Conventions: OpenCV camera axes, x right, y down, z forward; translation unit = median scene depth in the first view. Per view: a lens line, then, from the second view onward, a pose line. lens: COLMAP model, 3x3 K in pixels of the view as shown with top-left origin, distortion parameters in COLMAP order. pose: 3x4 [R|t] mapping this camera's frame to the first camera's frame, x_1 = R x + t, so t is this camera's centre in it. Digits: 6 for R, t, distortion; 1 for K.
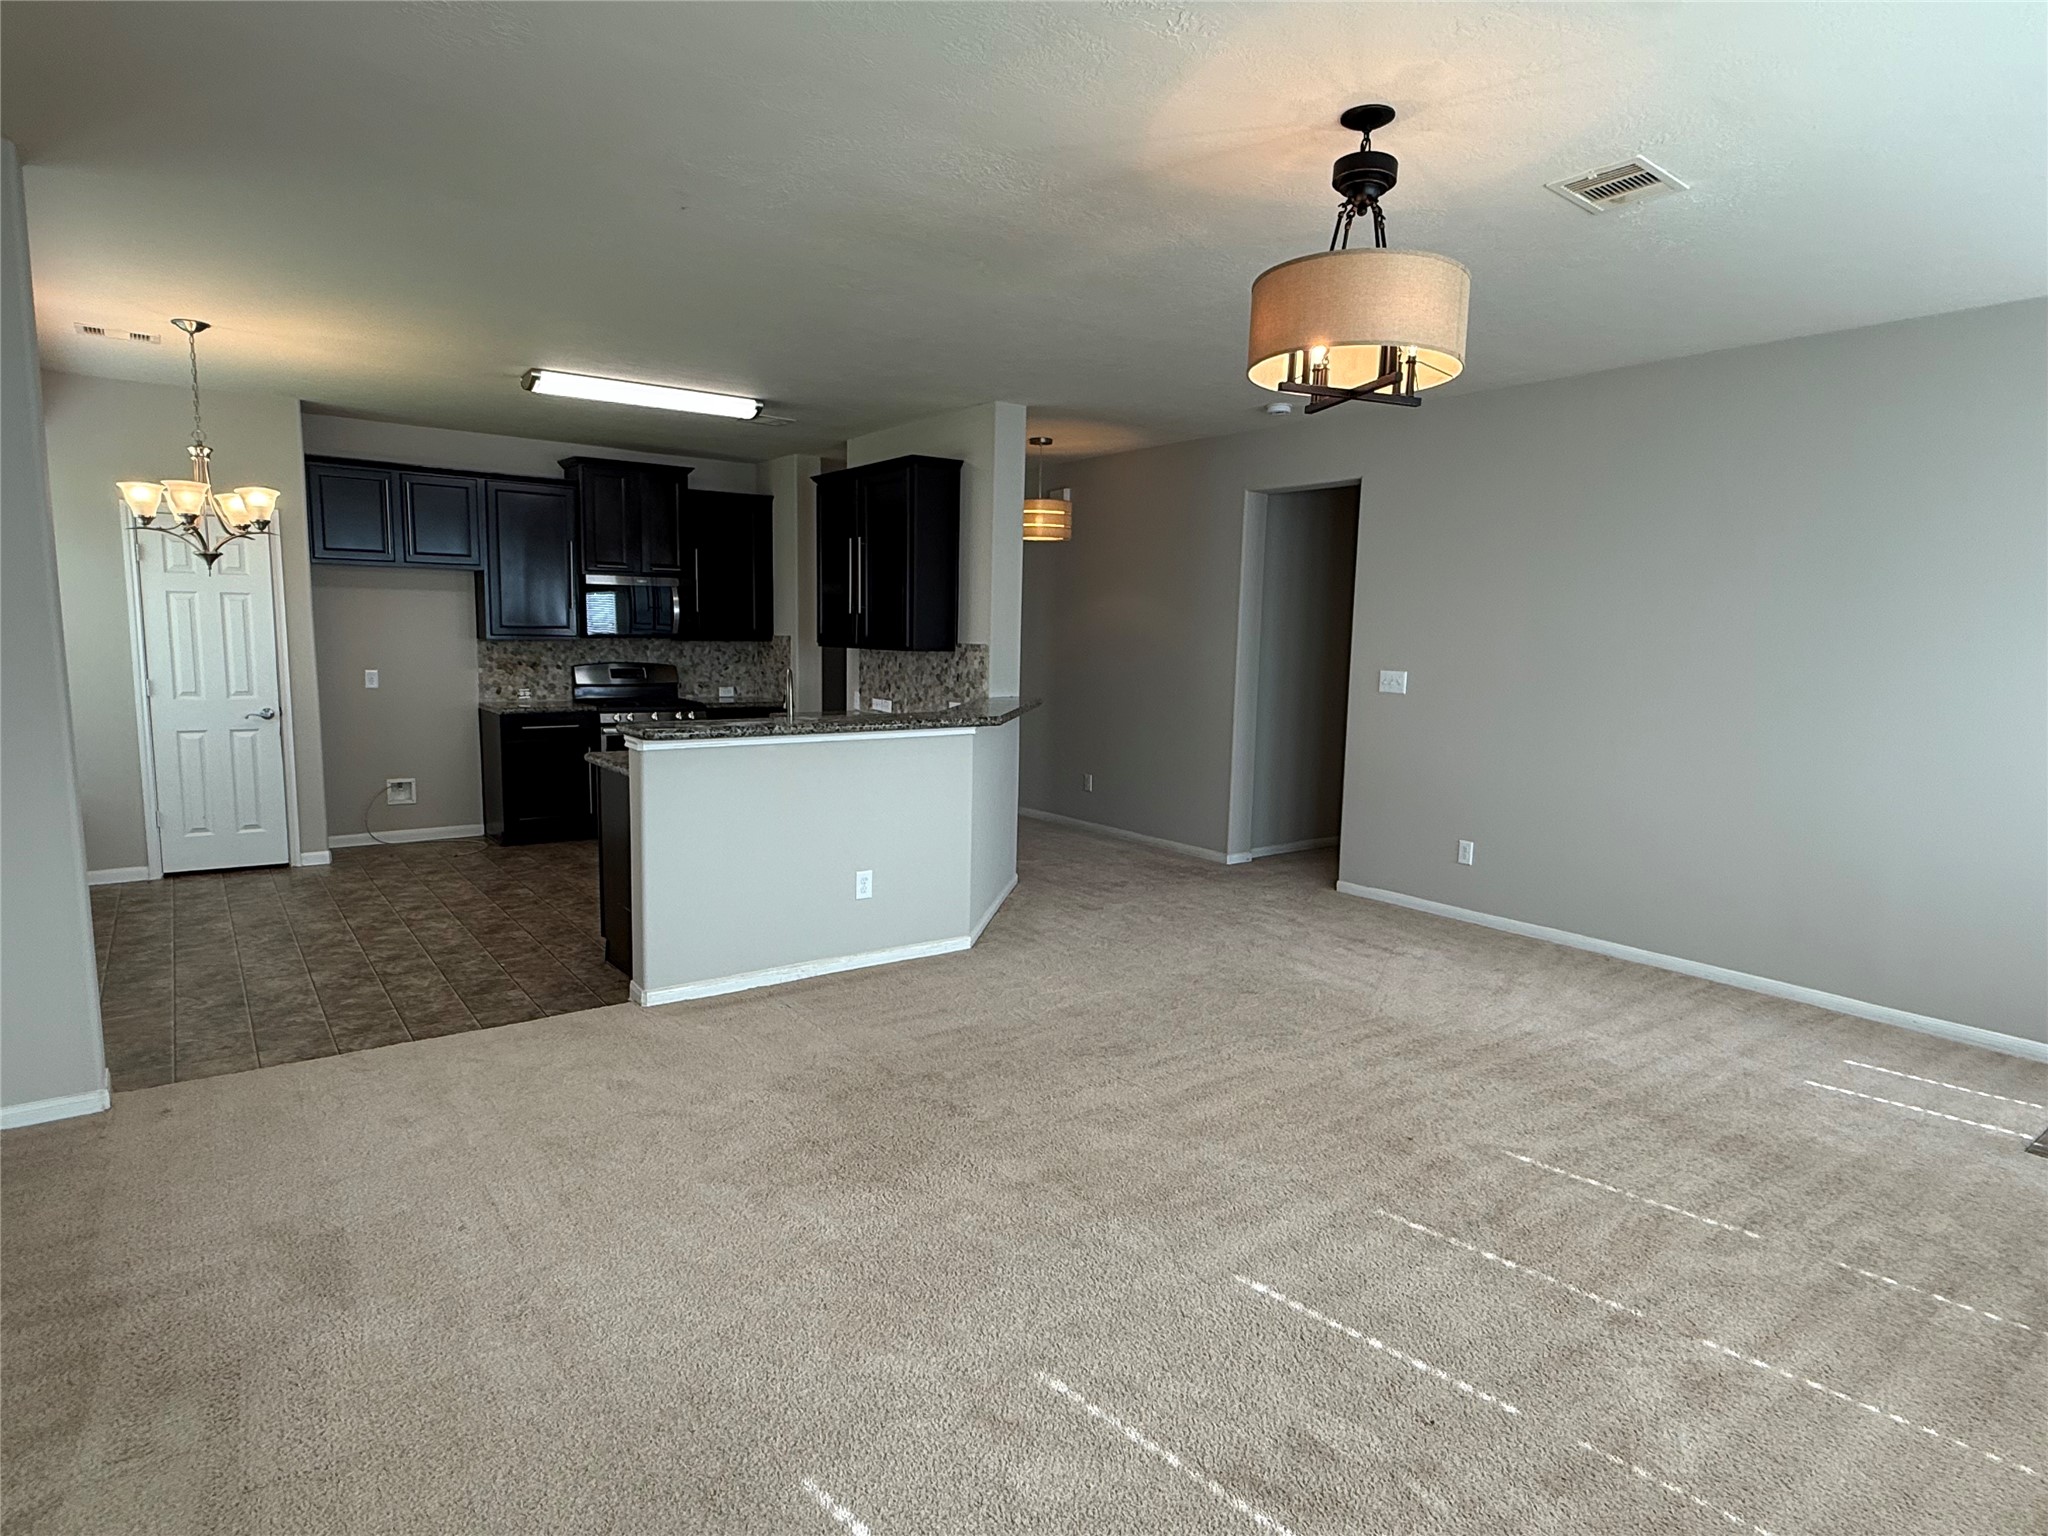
lens RADIAL K [[1137.4, 0, 1032.7], [0, 1137.4, 769.2], [0, 0, 1]] dist [0.001766, -0.004490]
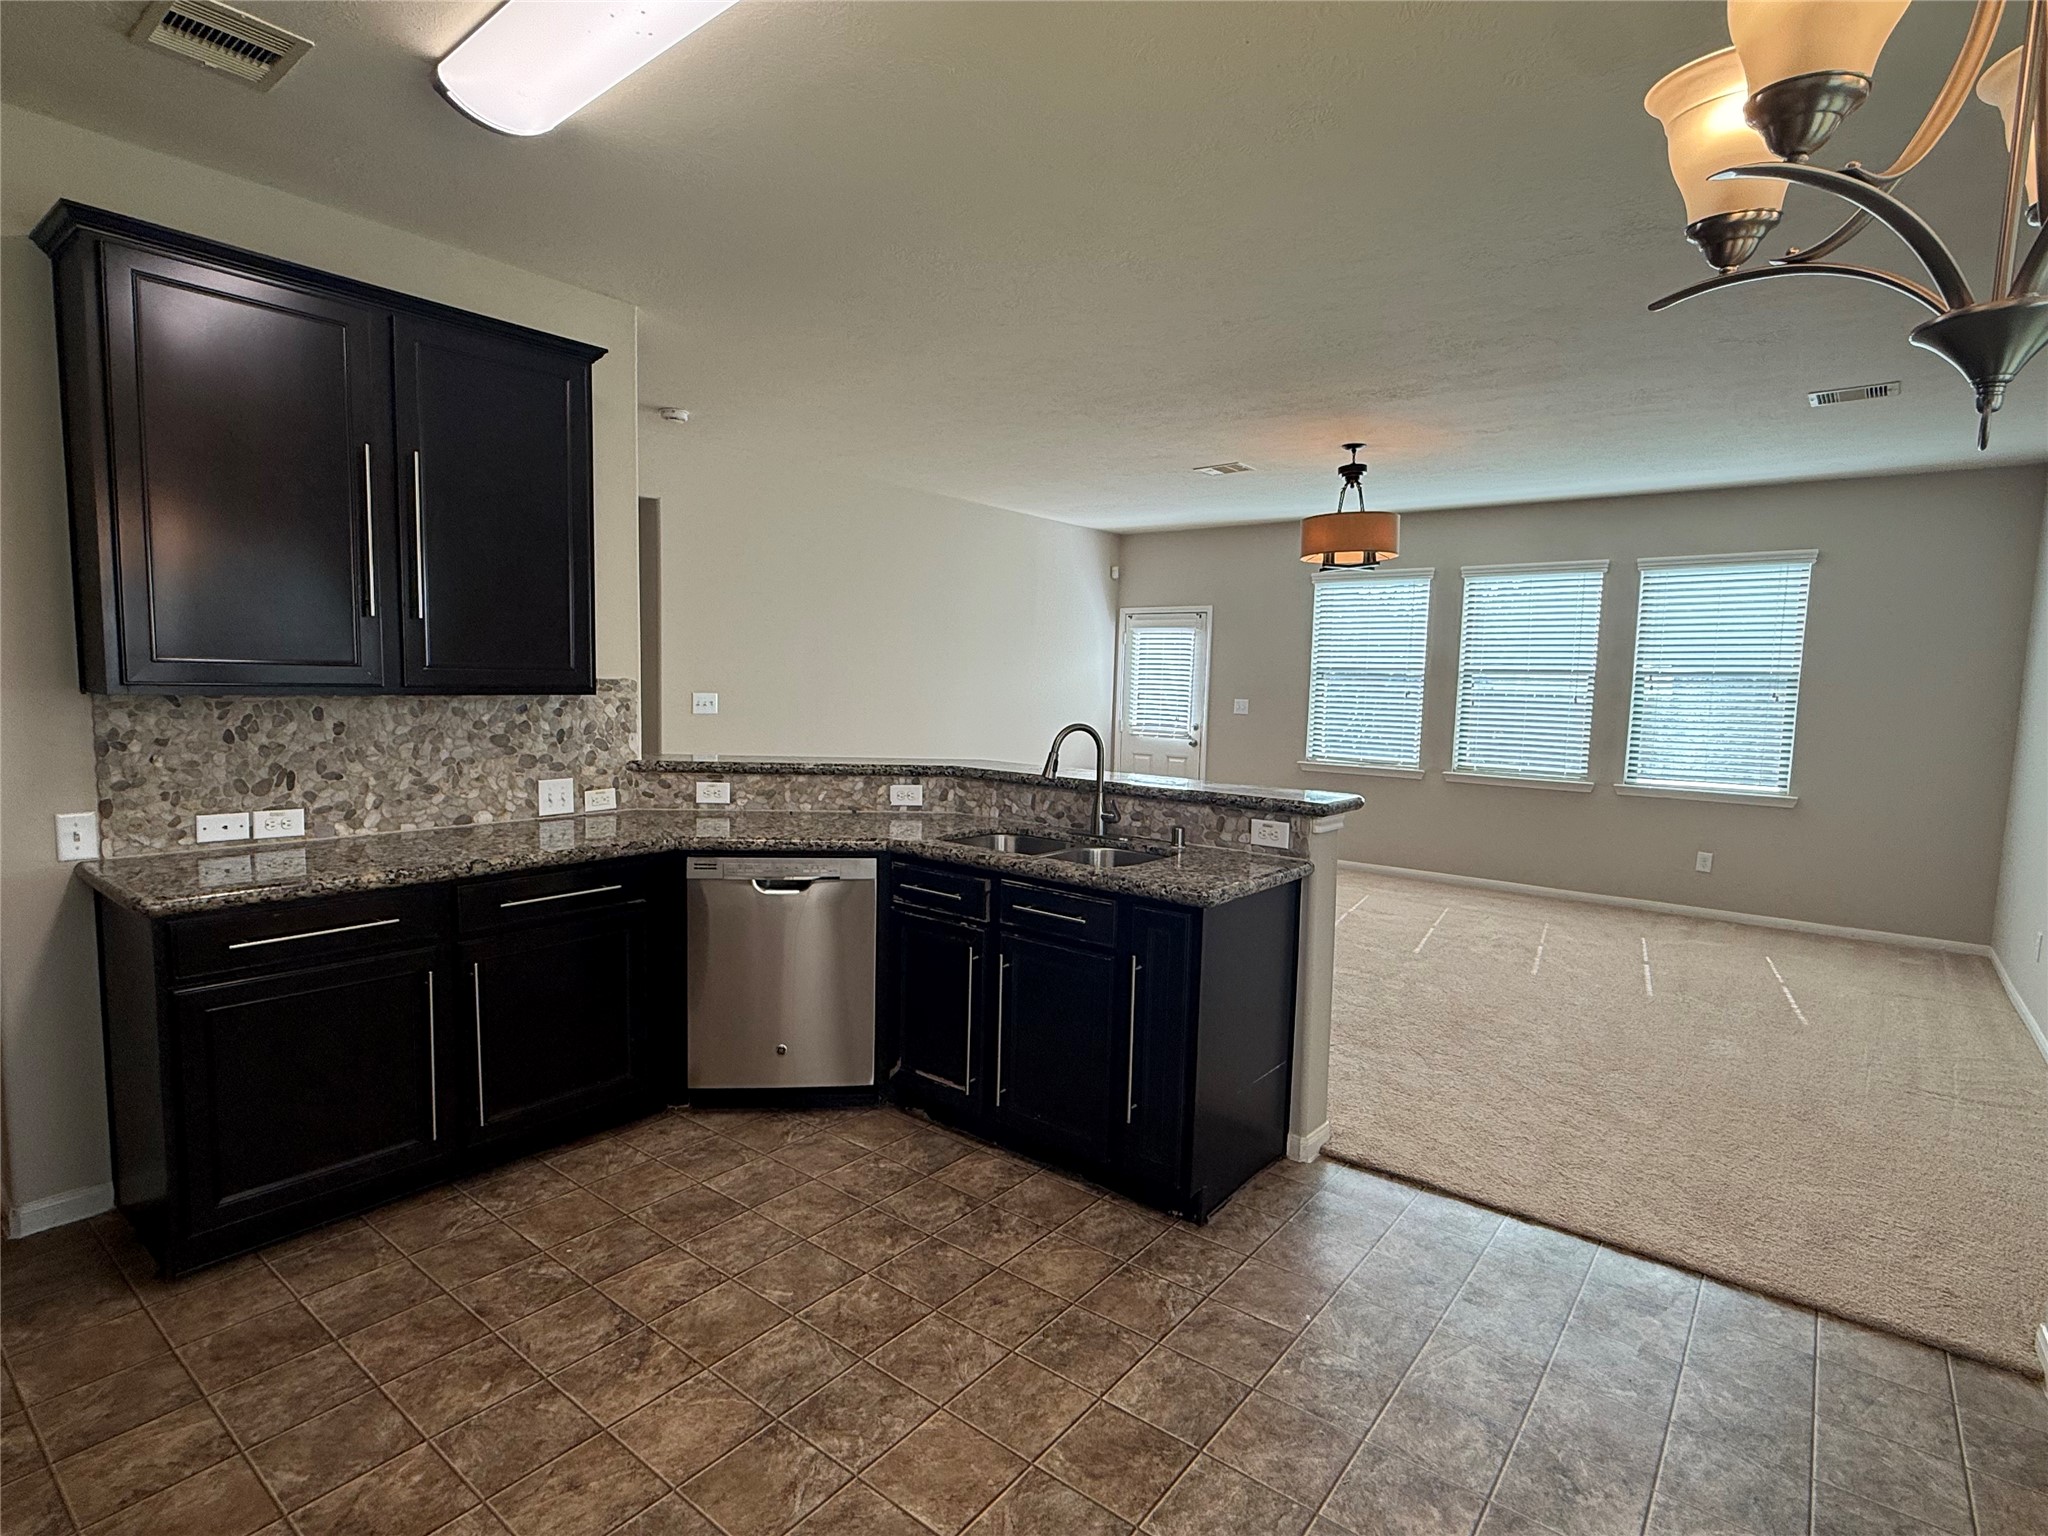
lens RADIAL K [[1033.0, 0, 1049.2], [0, 1033.0, 803.1], [0, 0, 1]] dist [0.016662, 0.000409]
pose [[-0.270036, -0.160755, 0.949336, -0.578845], [0.077631, 0.979119, 0.187881, -0.123547], [-0.959716, 0.124433, -0.251918, 0.932928]]
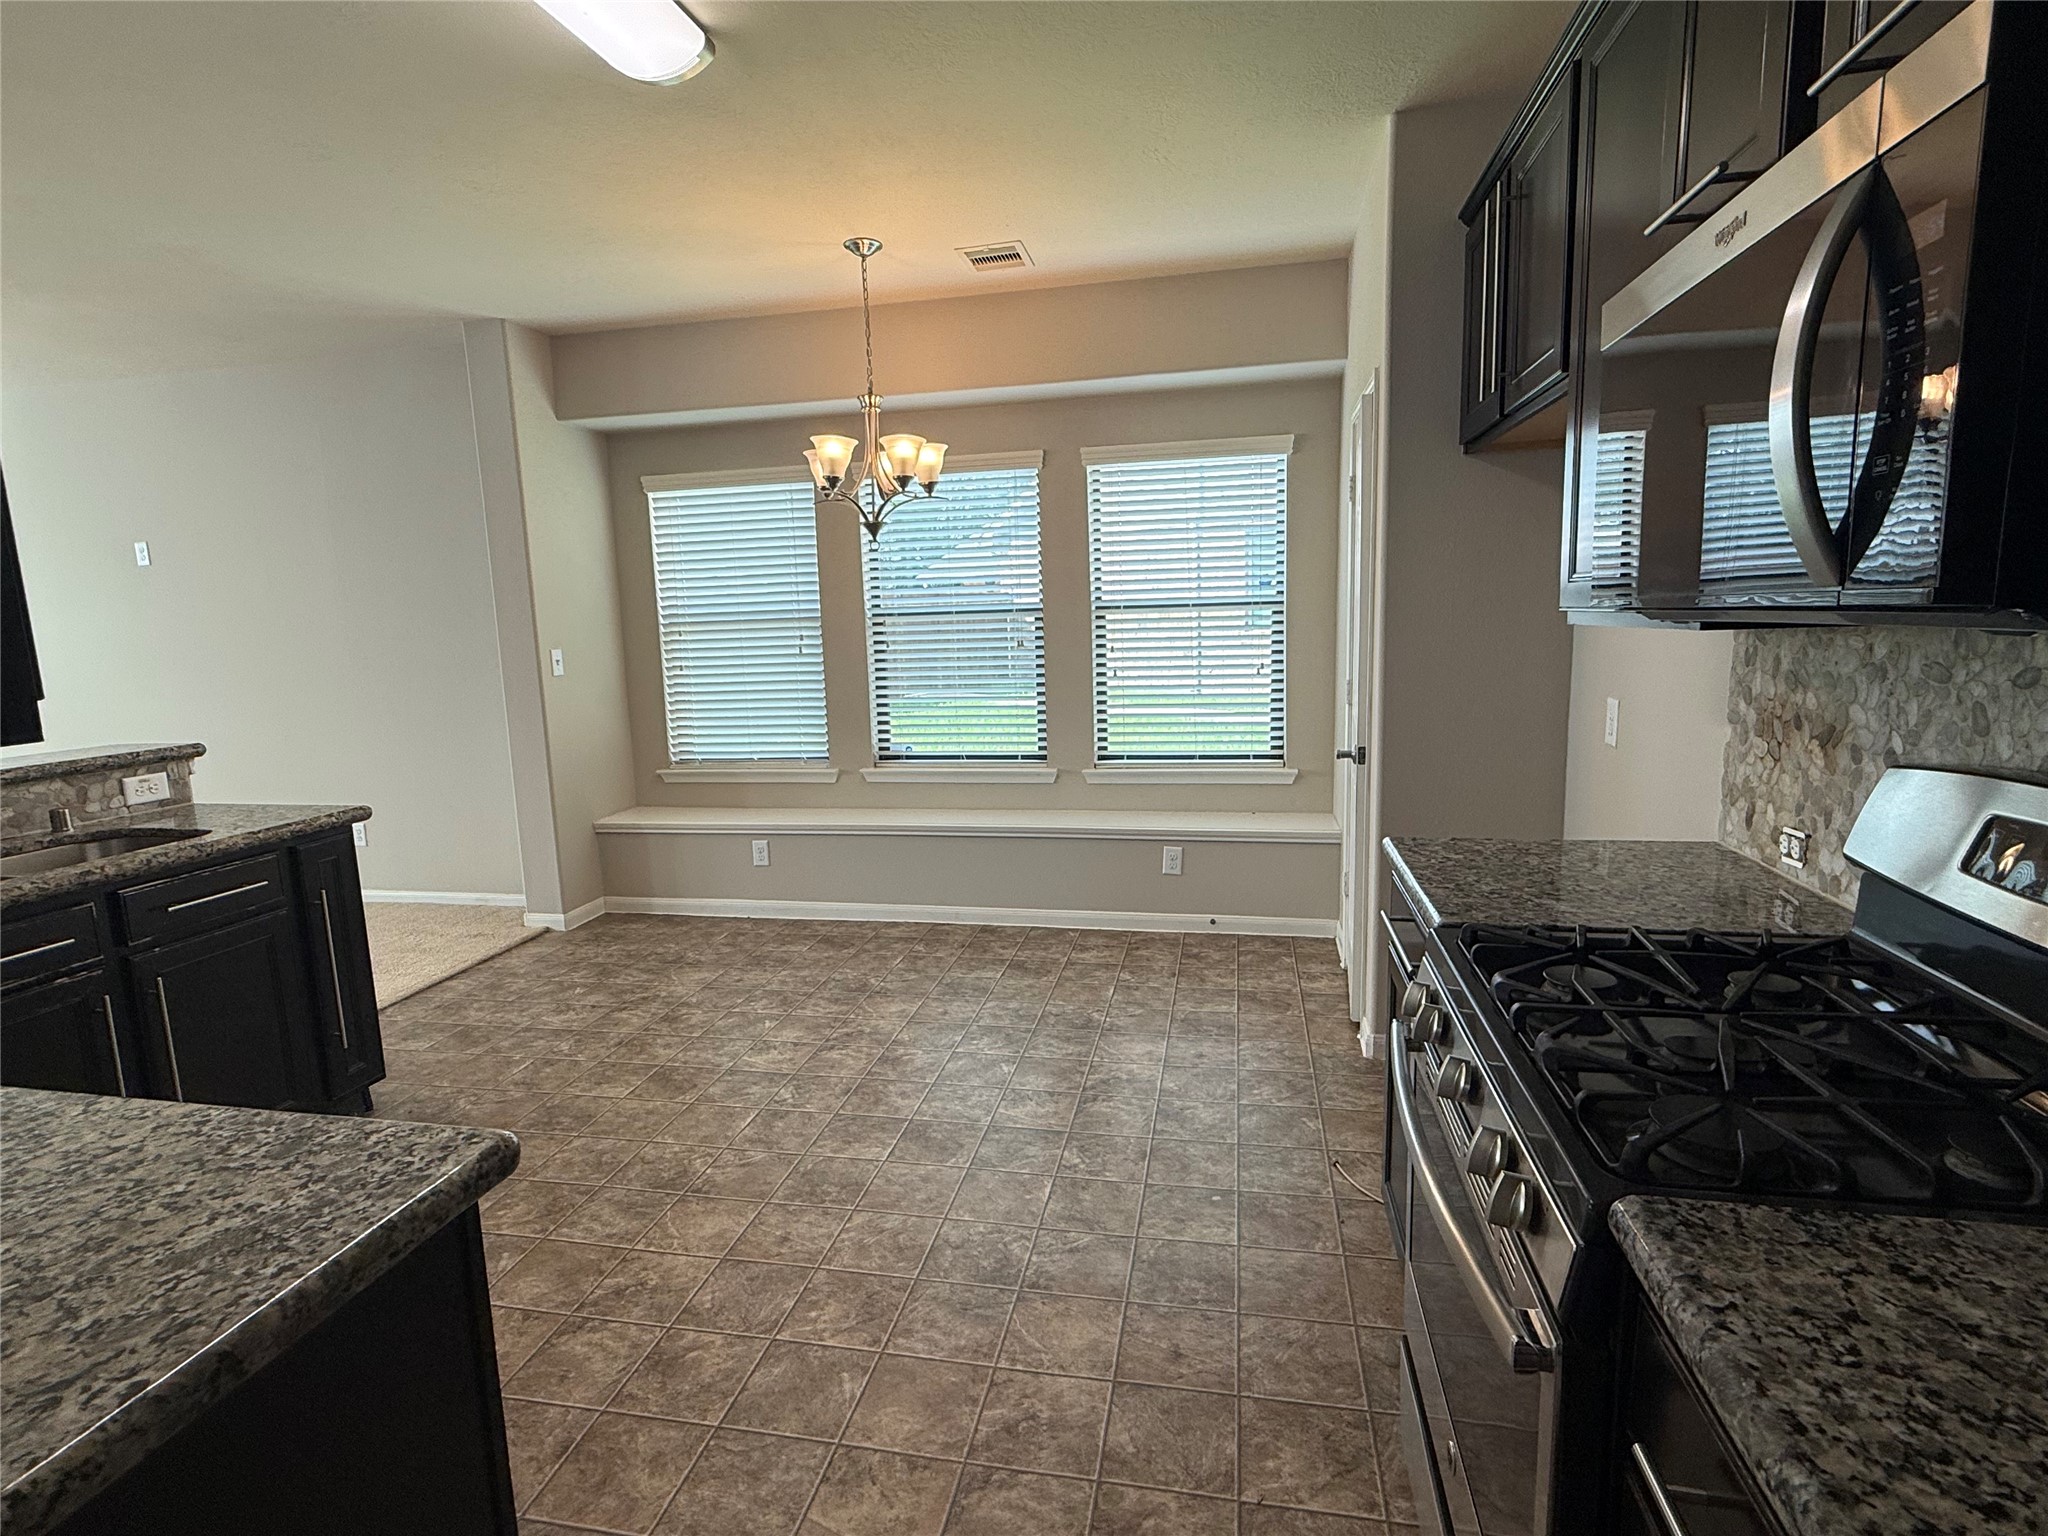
lens RADIAL K [[1033.0, 0, 1014.5], [0, 1033.0, 765.4], [0, 0, 1]] dist [0.016662, 0.000409]
pose [[-0.752931, 0.099809, -0.650487, -0.209786], [-0.067033, 0.971660, 0.226679, -0.143845], [0.654676, 0.214278, -0.724903, 1.228116]]
